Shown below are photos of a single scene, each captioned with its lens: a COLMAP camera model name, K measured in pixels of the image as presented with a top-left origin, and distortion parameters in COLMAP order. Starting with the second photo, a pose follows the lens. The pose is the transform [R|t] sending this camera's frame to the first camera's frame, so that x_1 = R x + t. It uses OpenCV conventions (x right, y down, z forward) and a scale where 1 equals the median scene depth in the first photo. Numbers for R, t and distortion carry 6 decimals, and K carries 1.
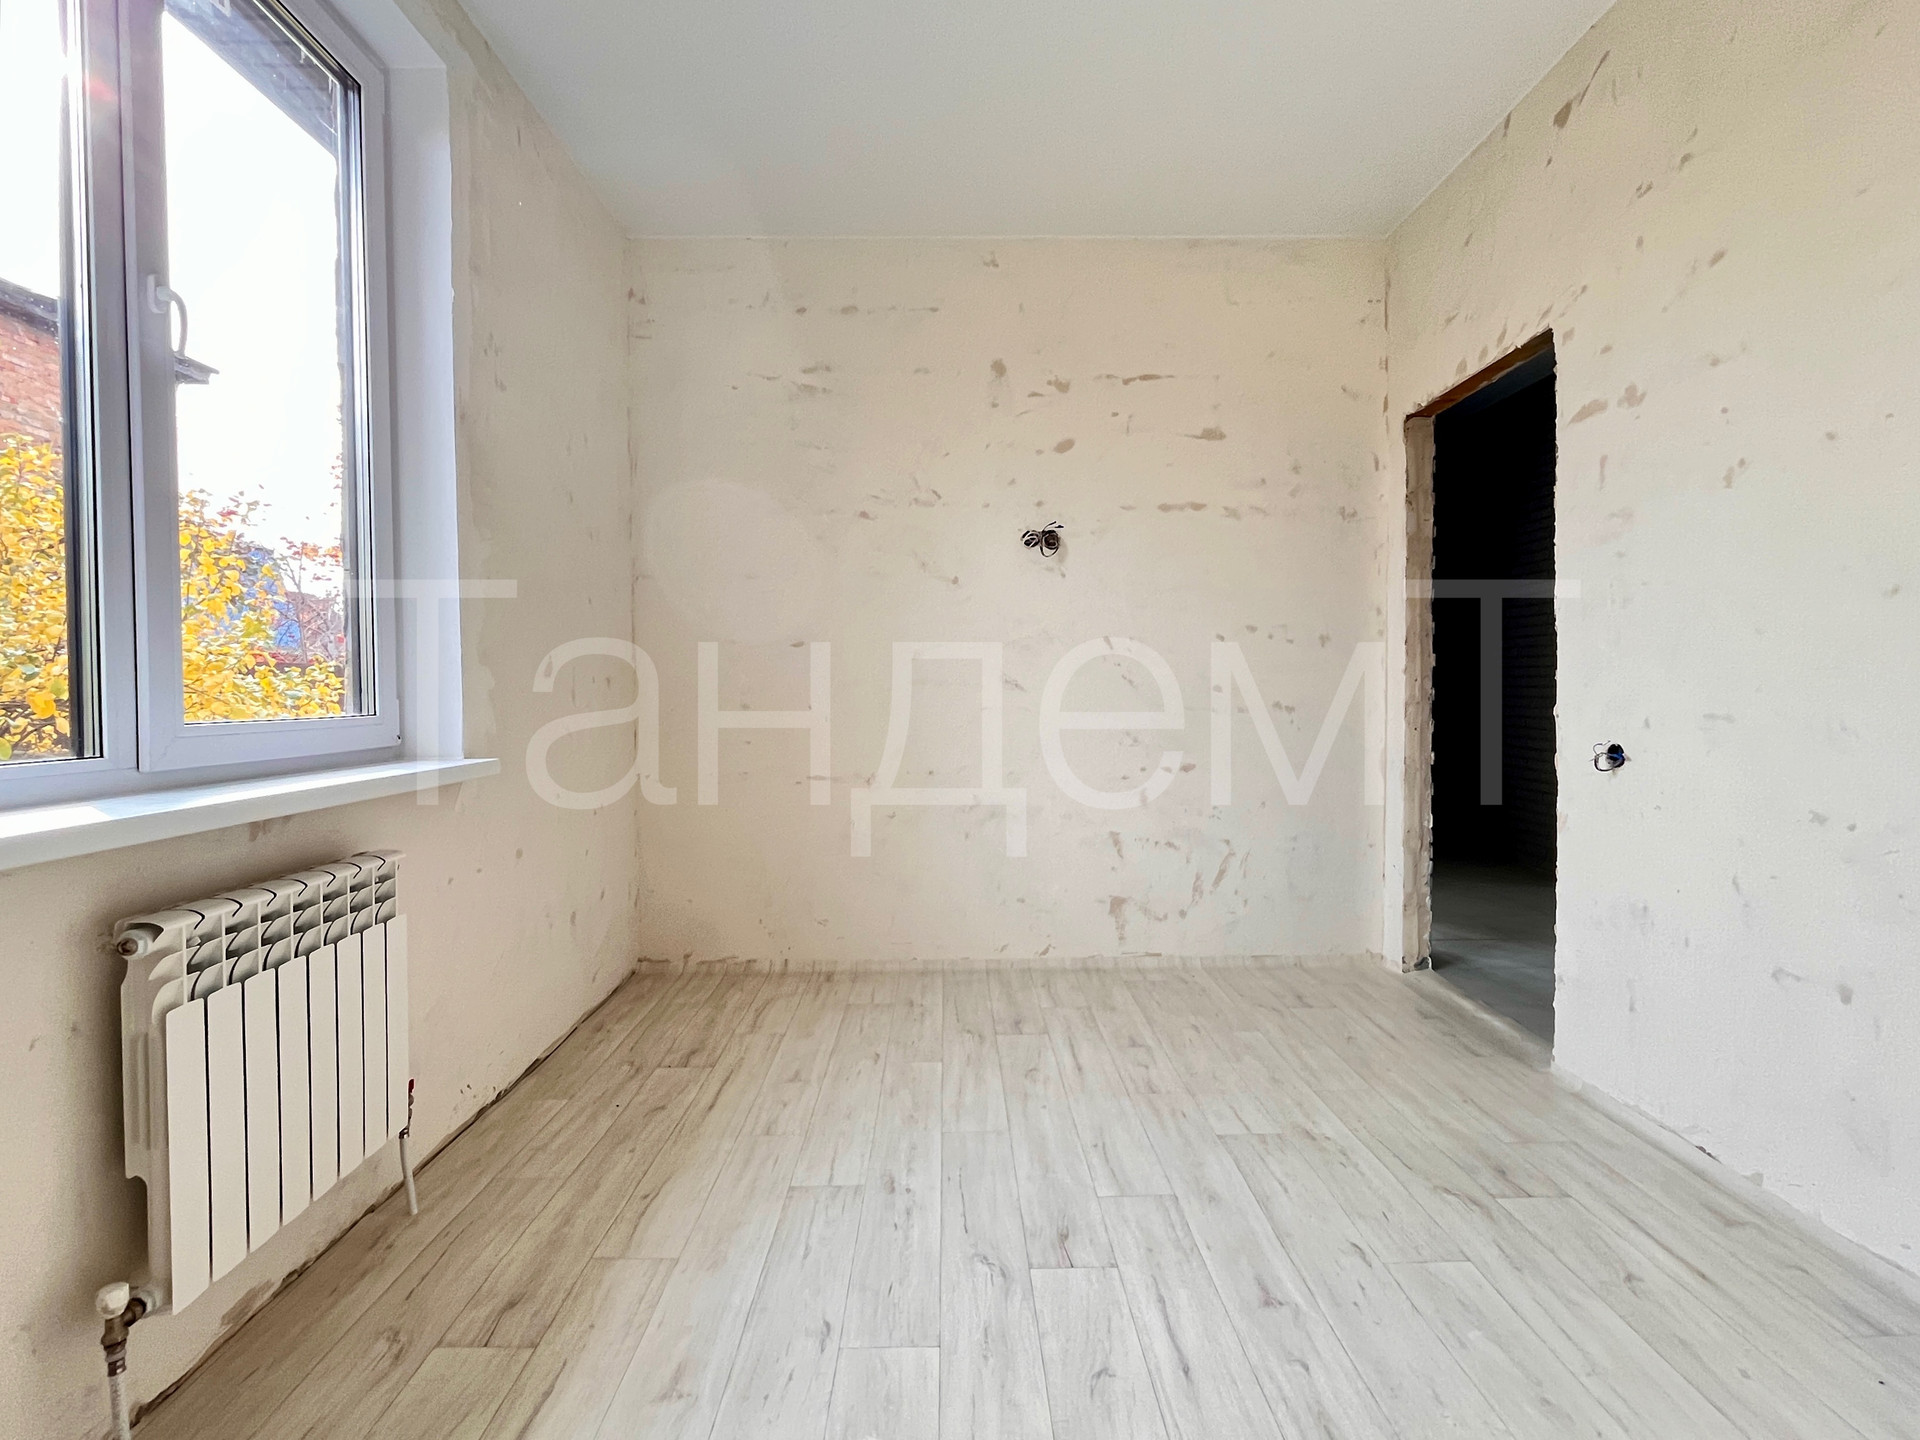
lens RADIAL K [[946.4, 0, 966.6], [0, 946.4, 709.7], [0, 0, 1]] dist [-0.001543, -0.000848]
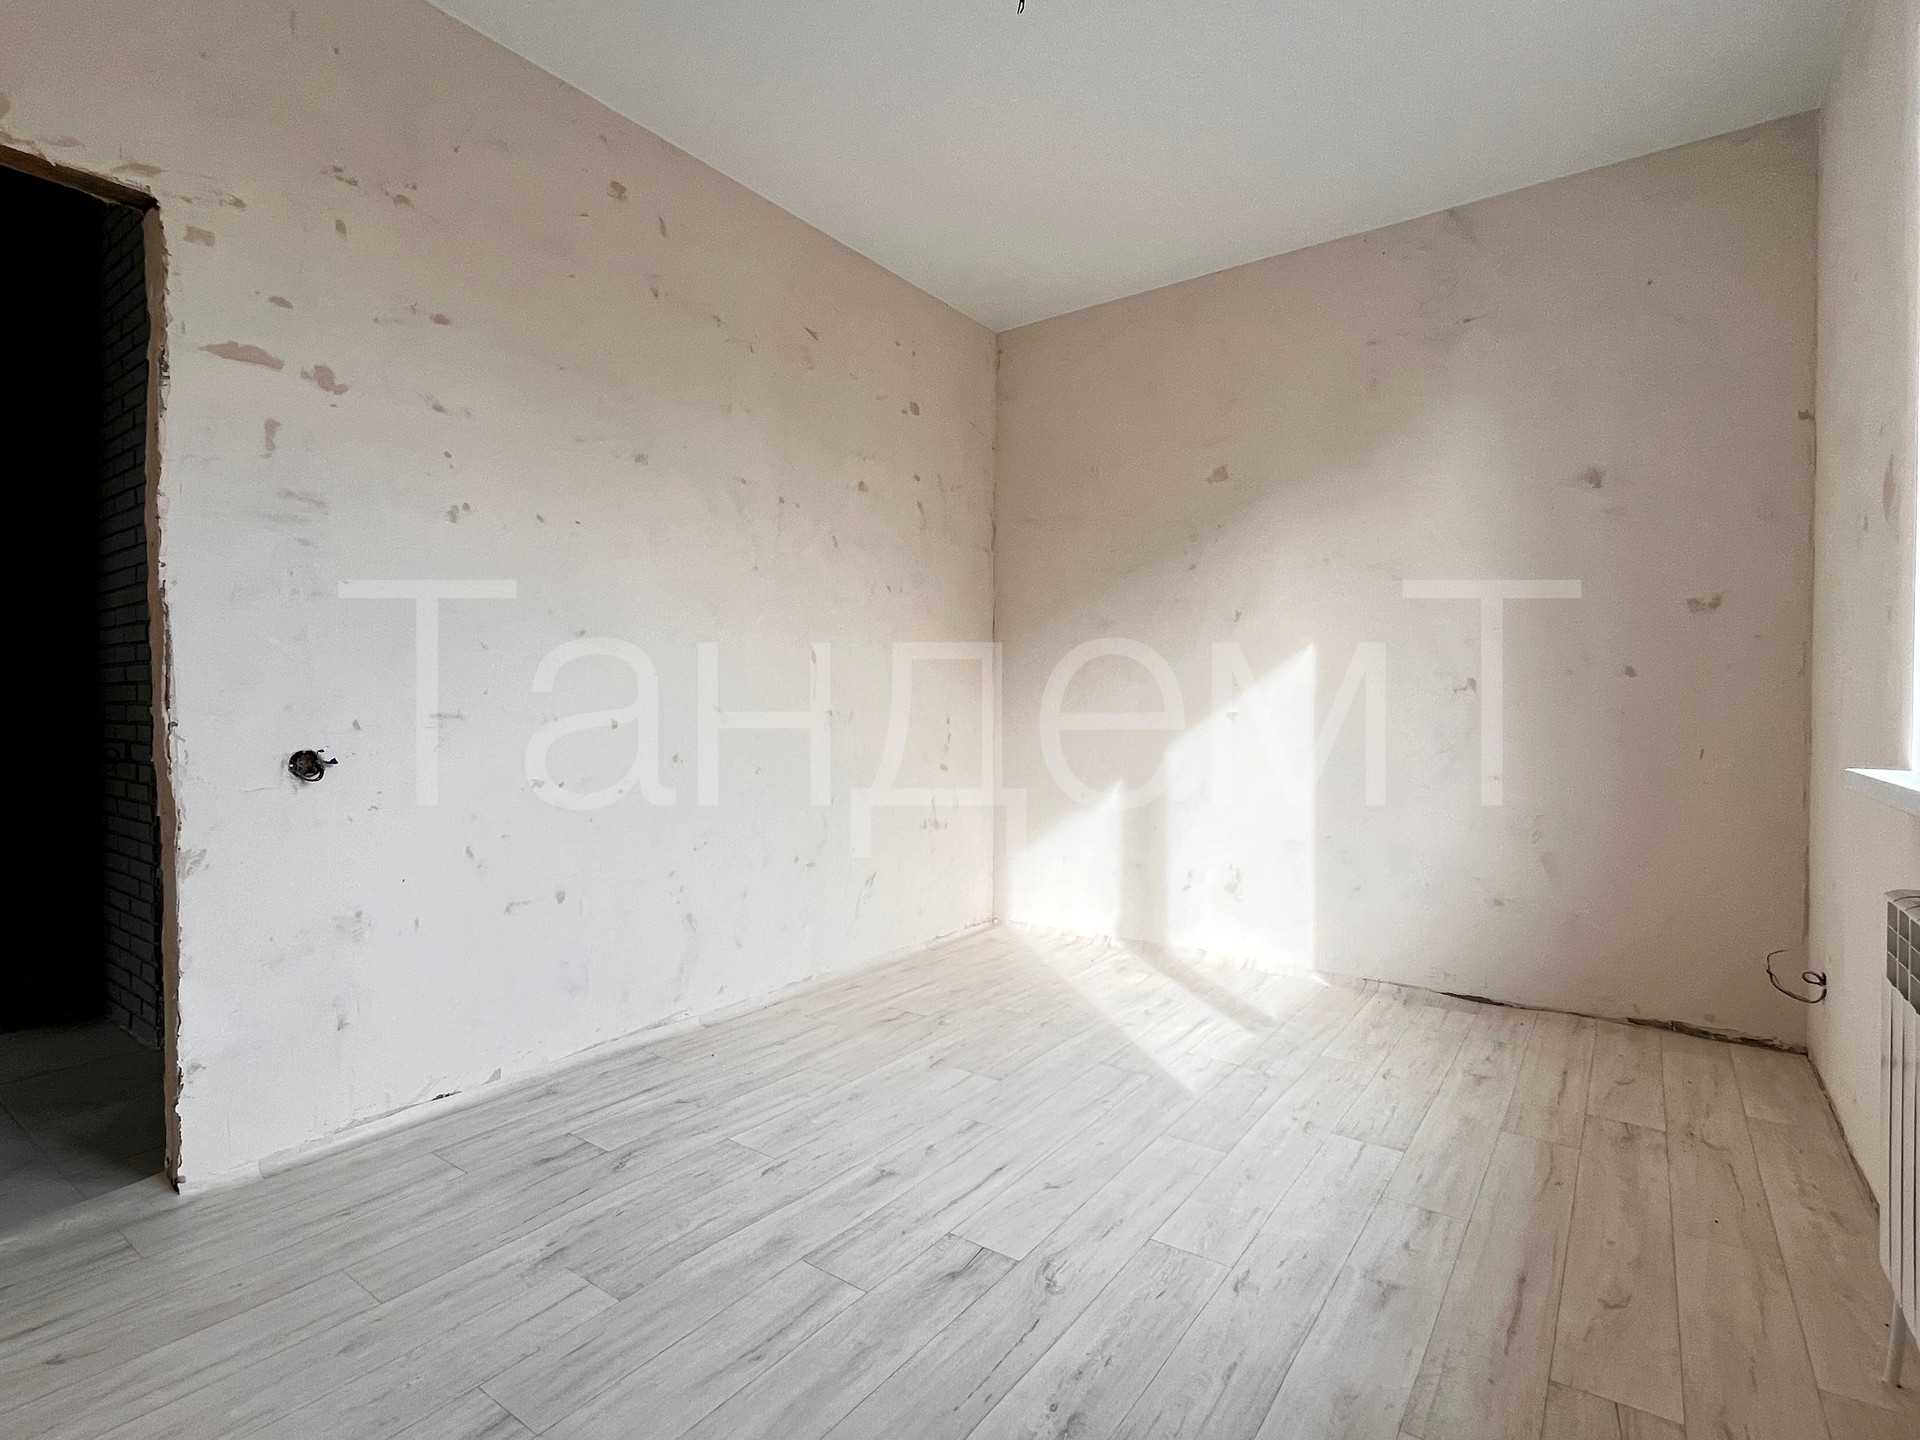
lens RADIAL K [[949.1, 0, 956.2], [0, 949.1, 720.1], [0, 0, 1]] dist [-0.001409, 0.000024]
pose [[-0.795784, -0.003563, 0.605570, -0.342010], [0.017115, 0.999451, 0.028372, -0.007712], [-0.605339, 0.032942, -0.795286, 1.282322]]
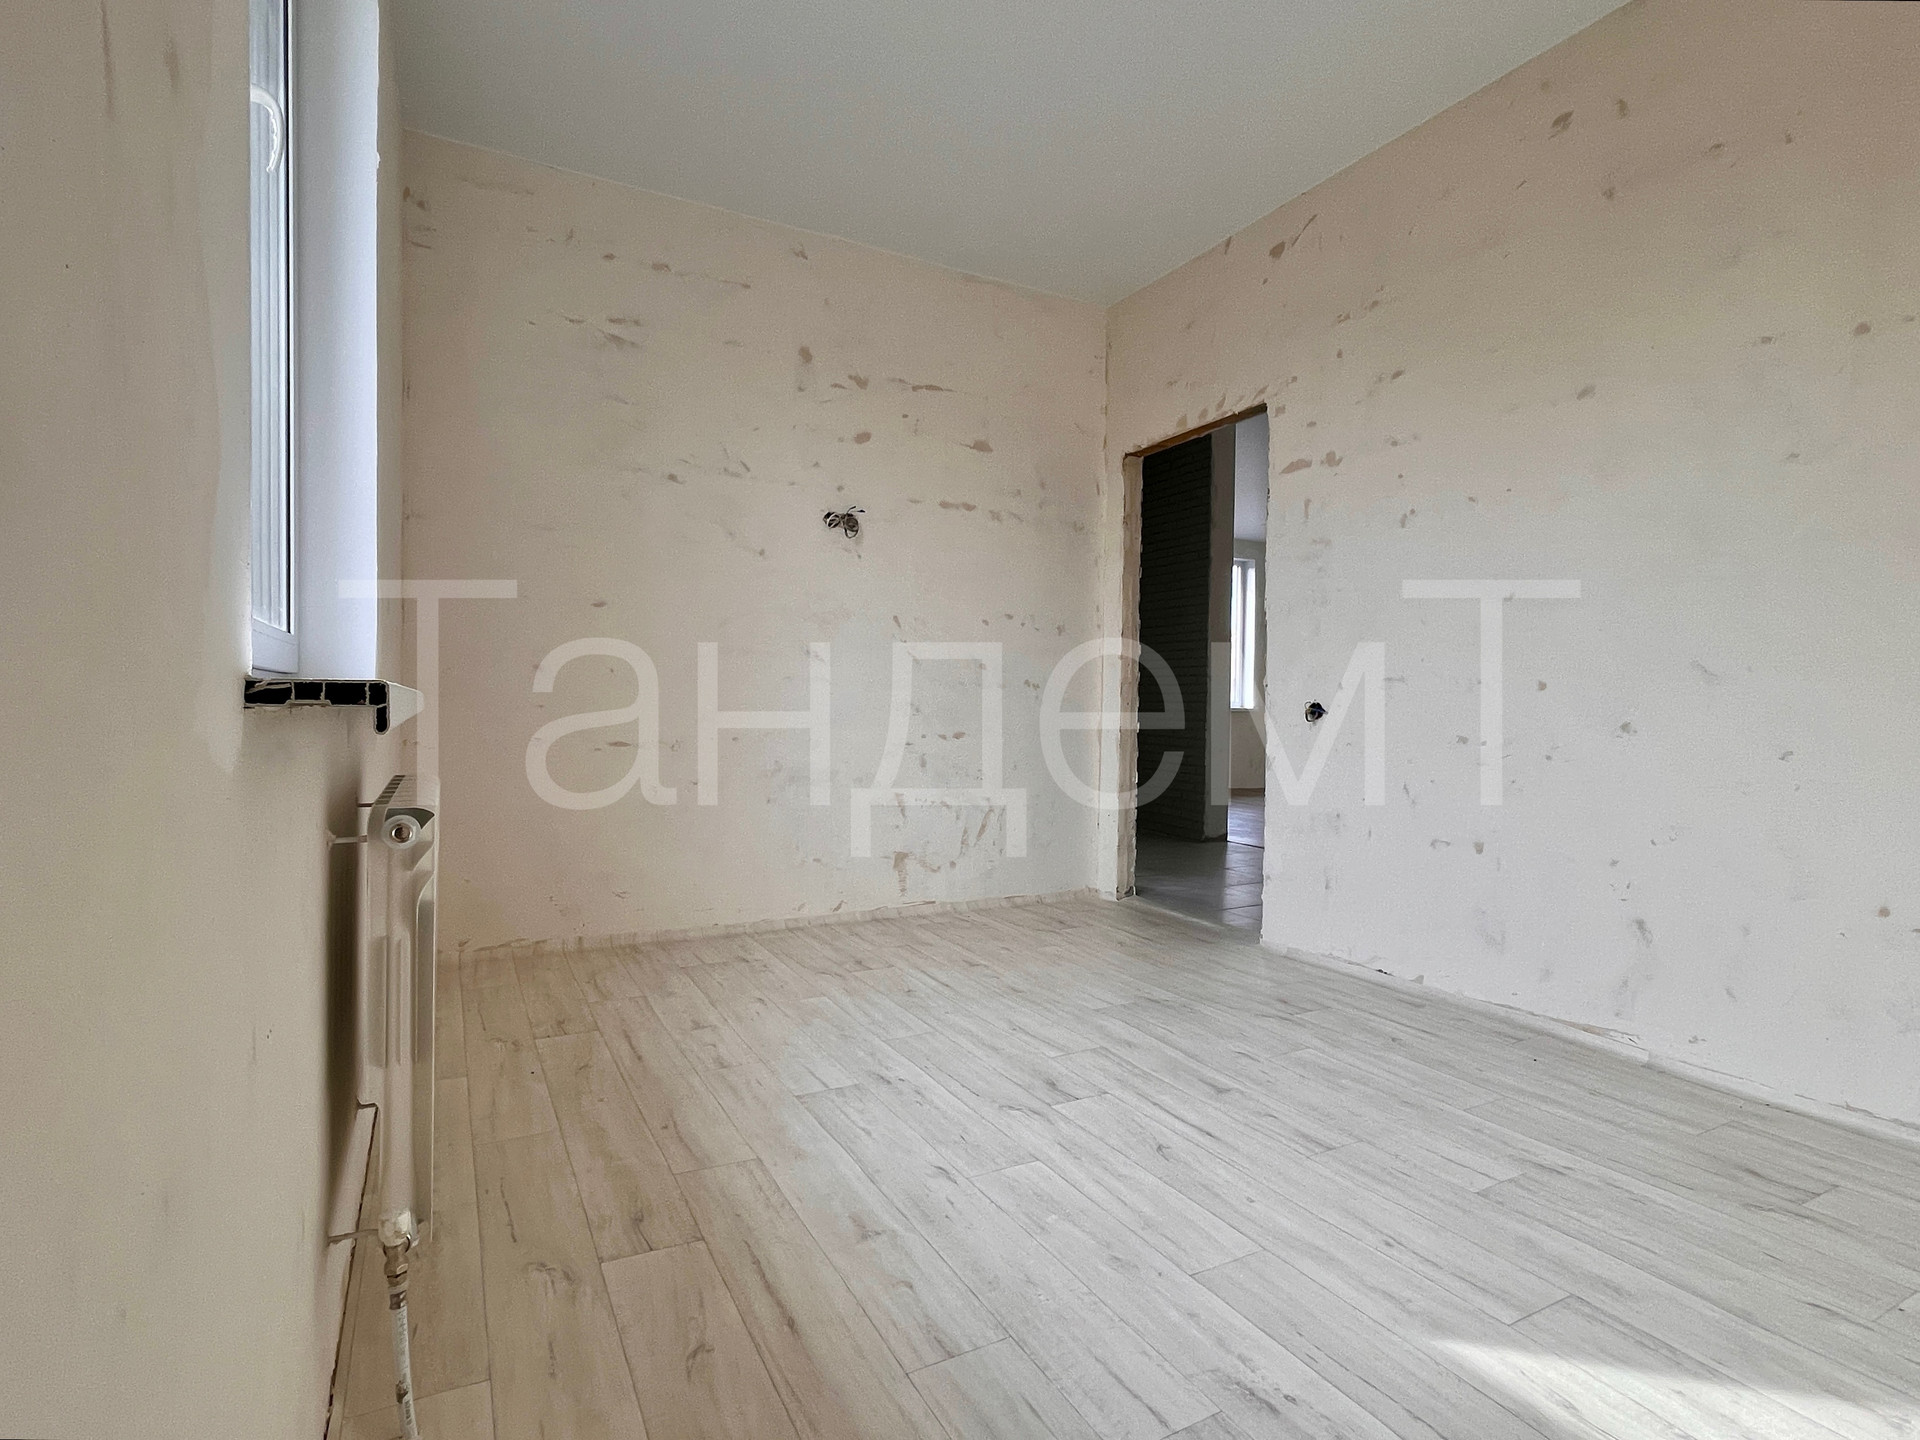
lens RADIAL K [[949.1, 0, 956.2], [0, 949.1, 720.1], [0, 0, 1]] dist [-0.001409, 0.000024]
pose [[0.890396, 0.010982, 0.455053, -0.423076], [-0.009007, 0.999938, -0.006508, 0.073410], [-0.455097, 0.001696, 0.890440, -0.022295]]
